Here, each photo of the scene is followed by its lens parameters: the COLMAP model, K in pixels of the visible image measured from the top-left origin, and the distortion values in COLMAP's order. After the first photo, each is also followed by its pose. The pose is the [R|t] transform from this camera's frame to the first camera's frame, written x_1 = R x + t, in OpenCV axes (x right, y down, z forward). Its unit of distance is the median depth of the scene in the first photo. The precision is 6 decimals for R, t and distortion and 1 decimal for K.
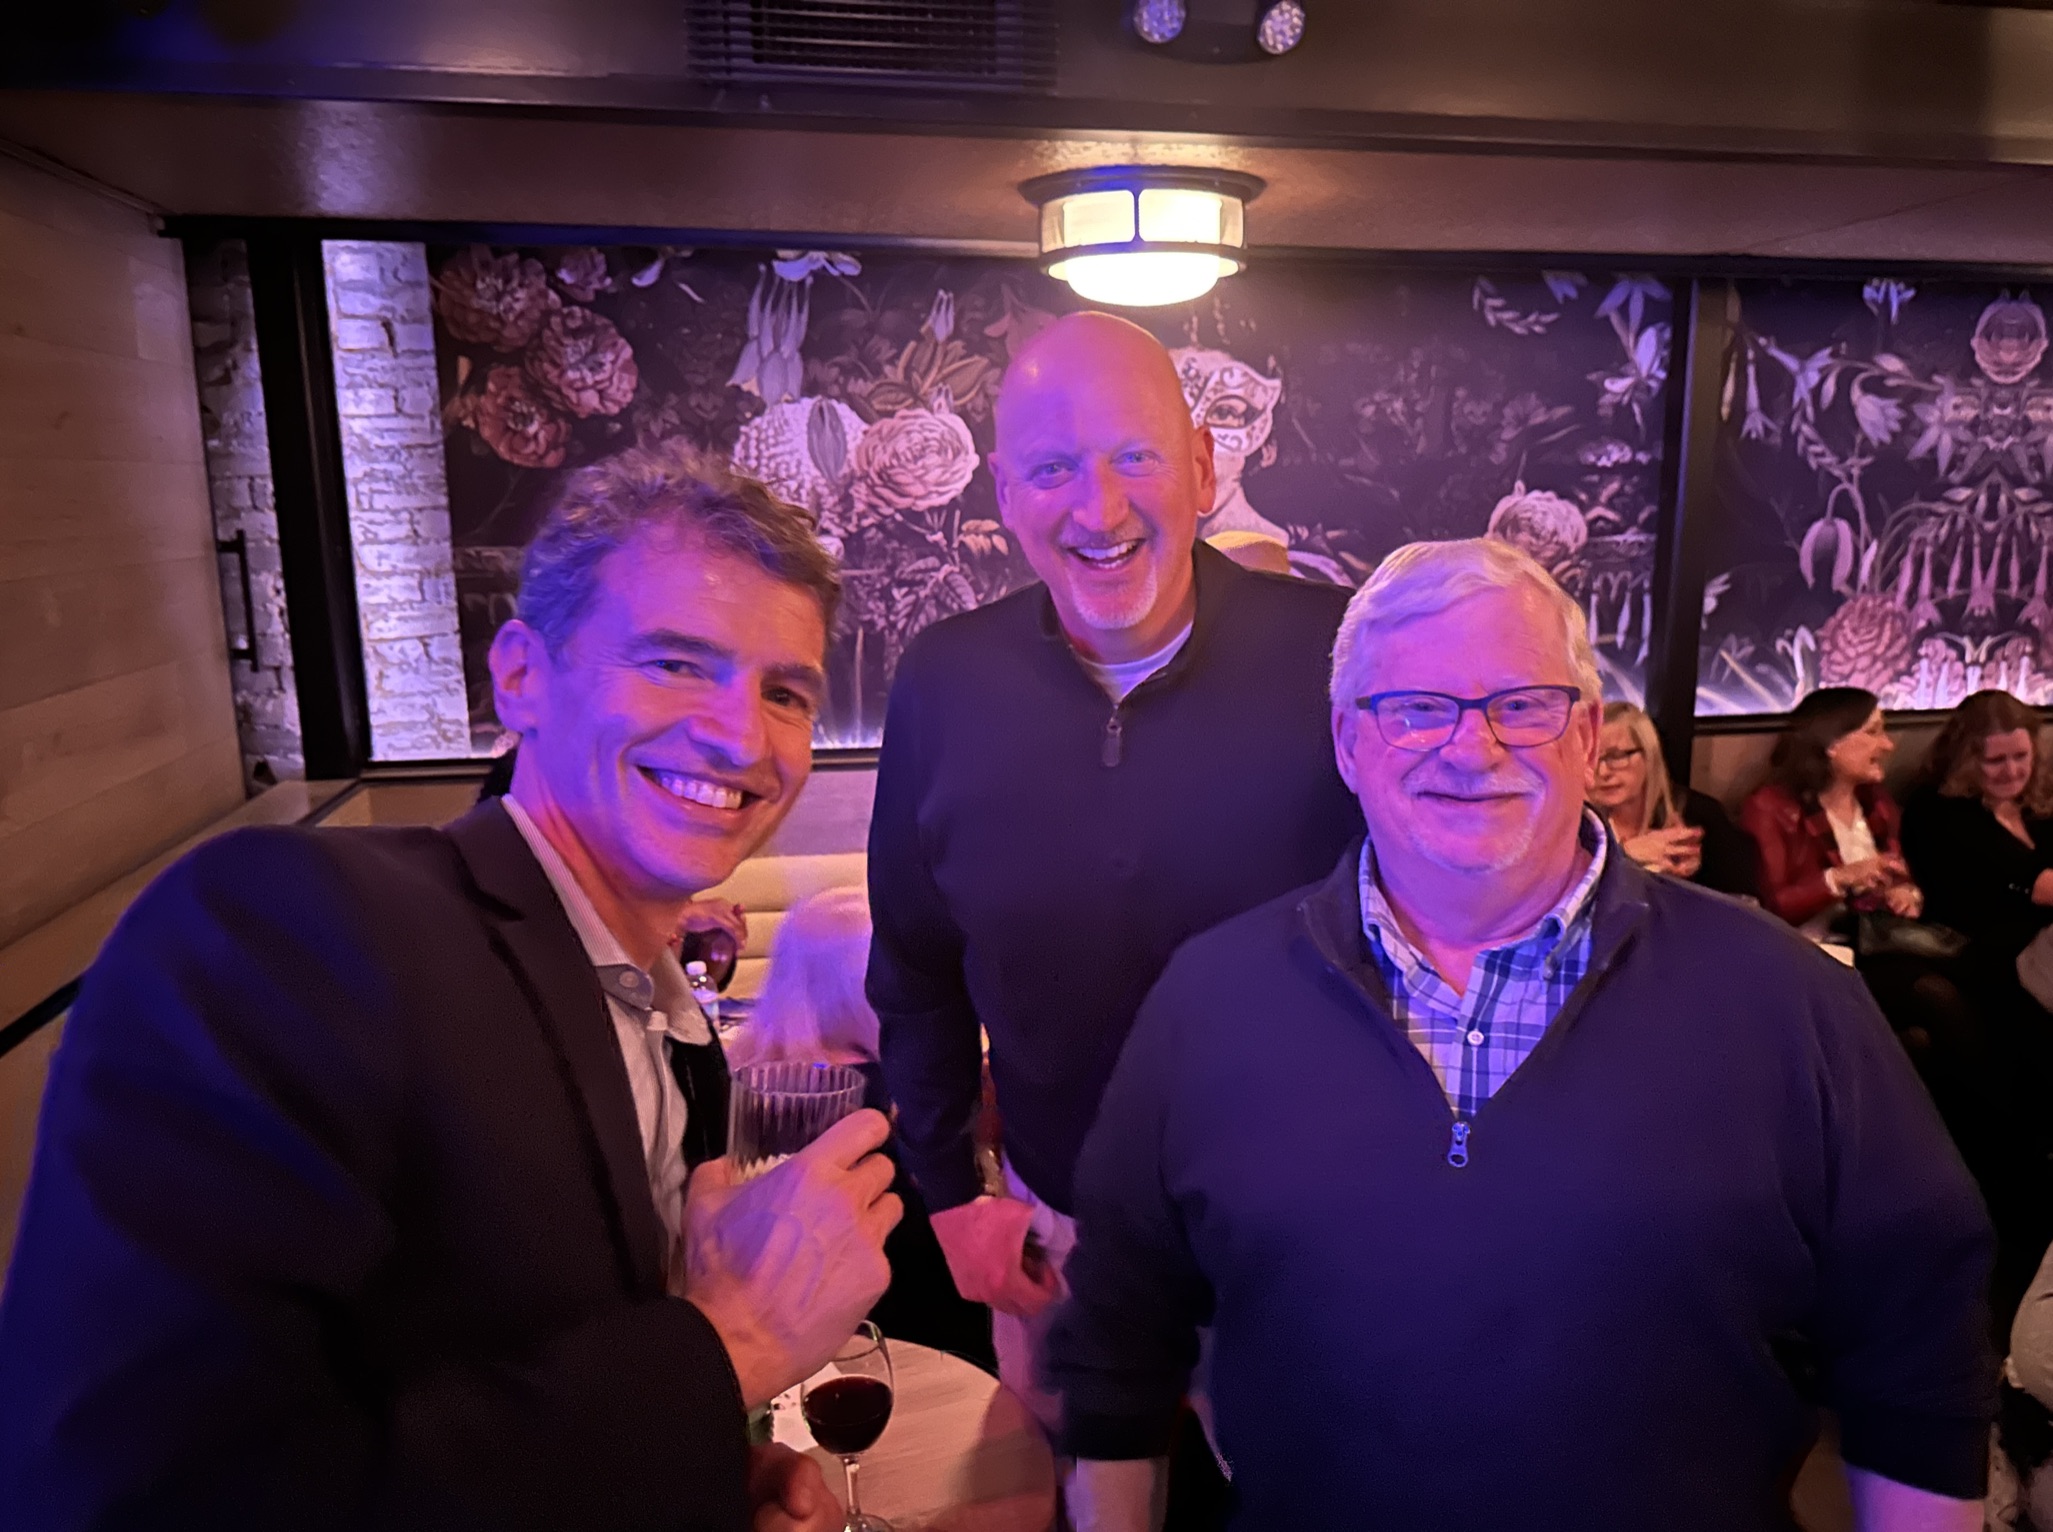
lens RADIAL K [[1466.5, 0, 1045.3], [0, 1466.5, 762.8], [0, 0, 1]] dist [-0.006323, -0.008114]
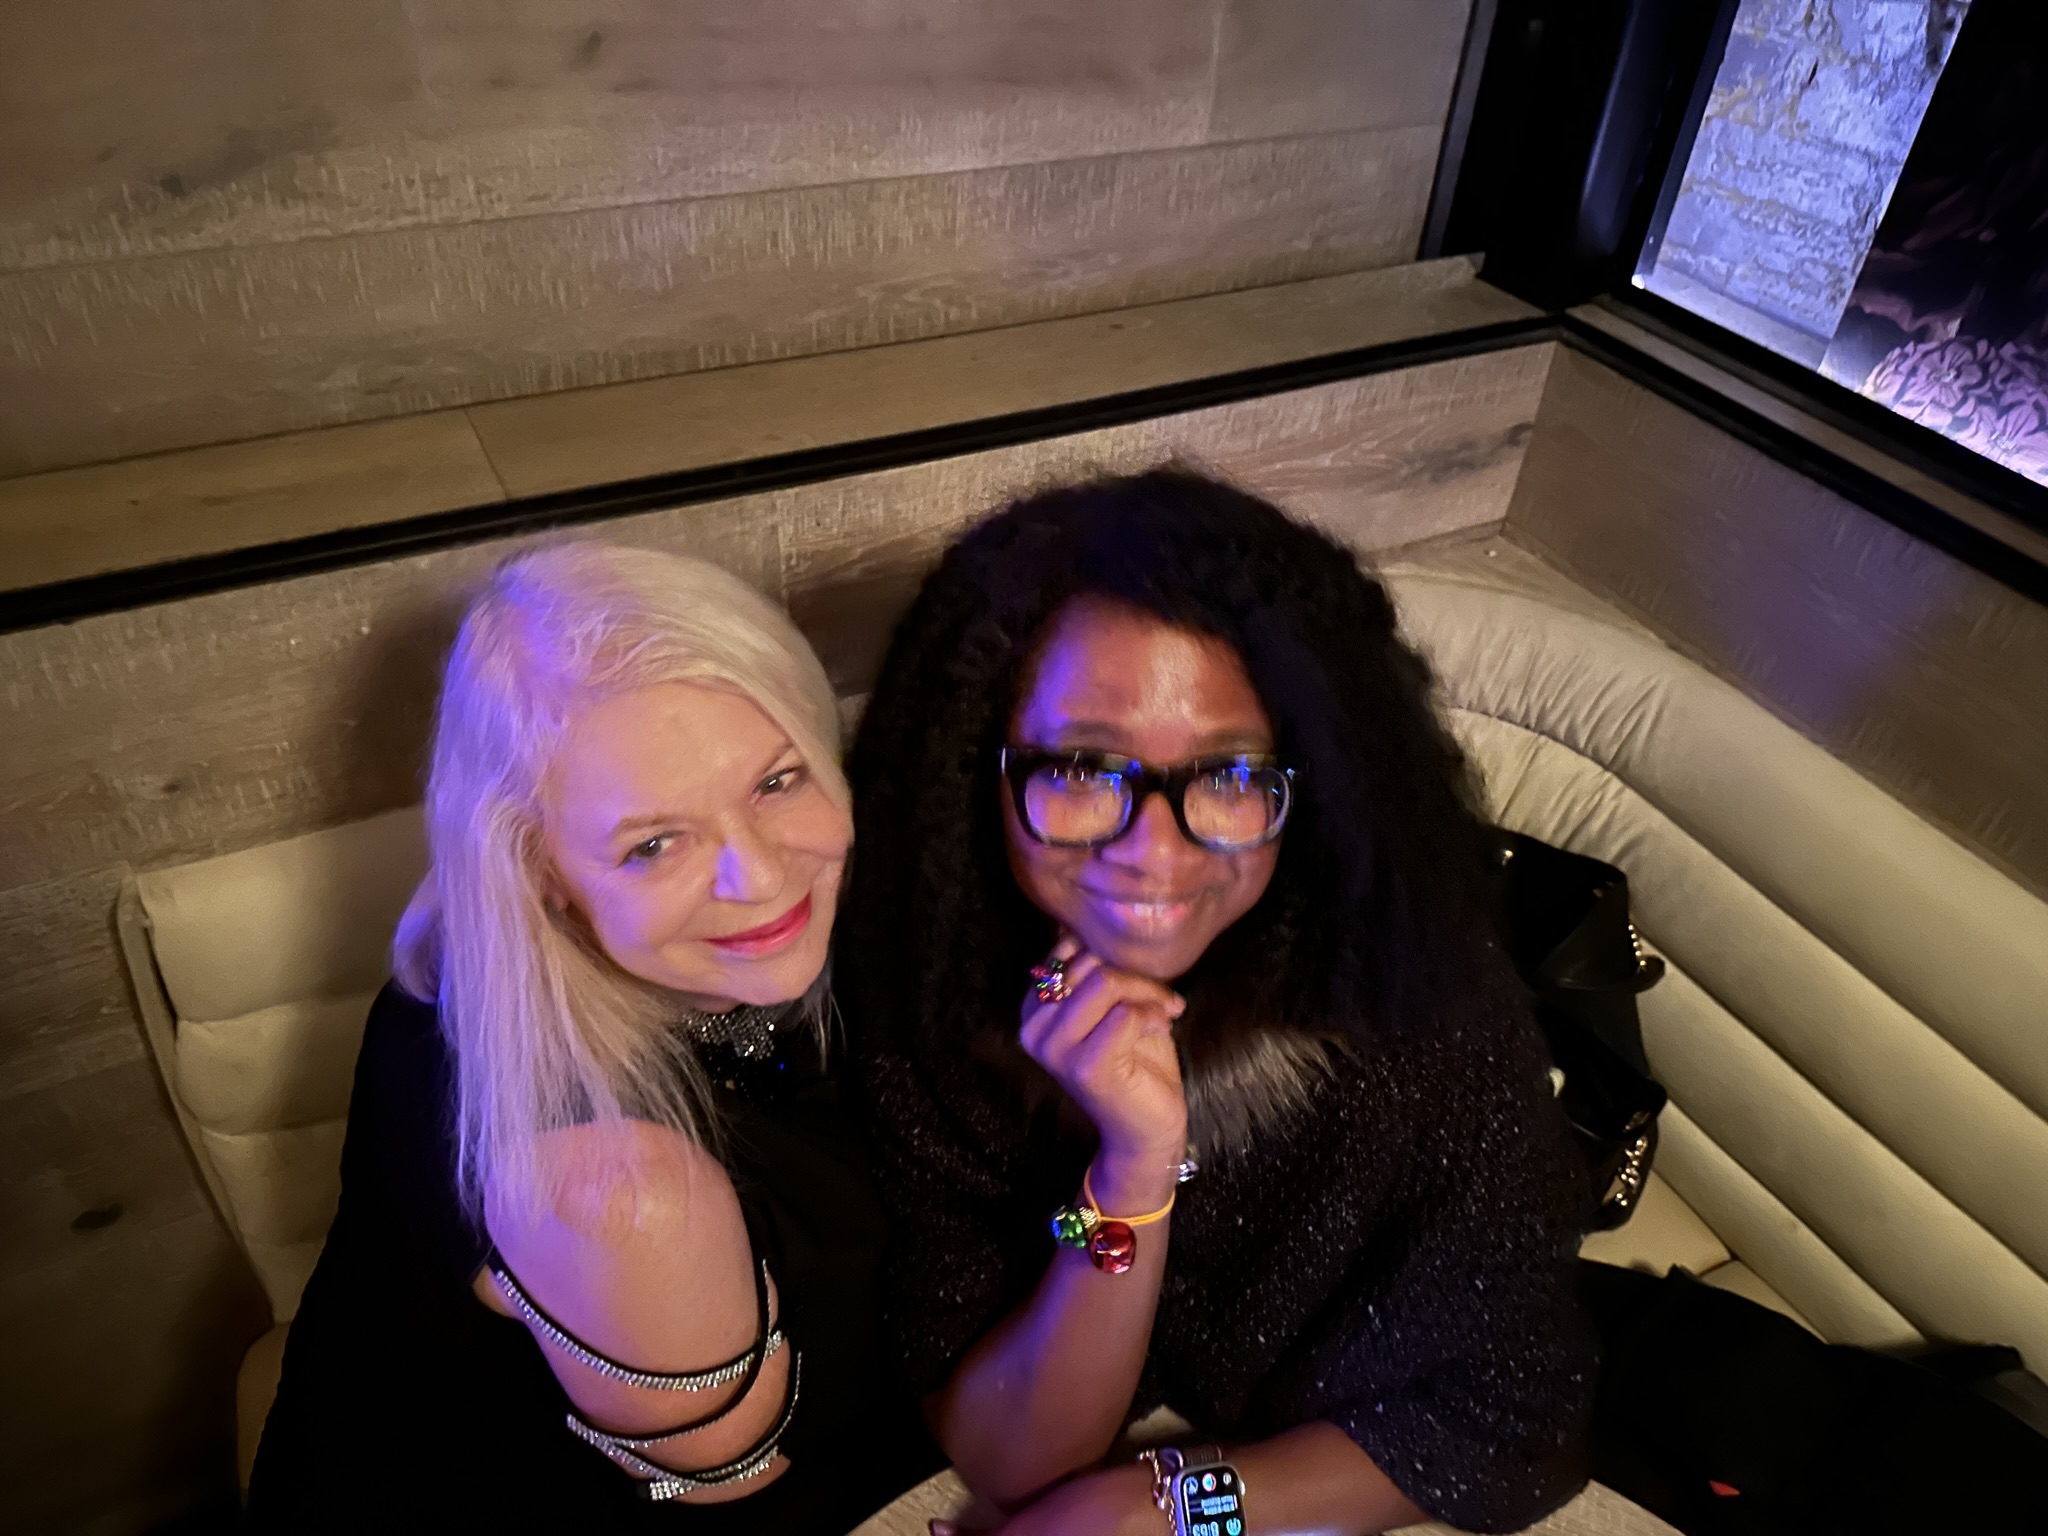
lens RADIAL K [[1462.9, 0, 1019.2], [0, 1462.9, 766.8], [0, 0, 1]] dist [-0.006323, -0.008114]
pose [[0.314067, 0.606284, -0.730604, -0.139666], [-0.229426, 0.795201, 0.561265, -0.104008], [0.921263, -0.008655, 0.388844, 0.794645]]
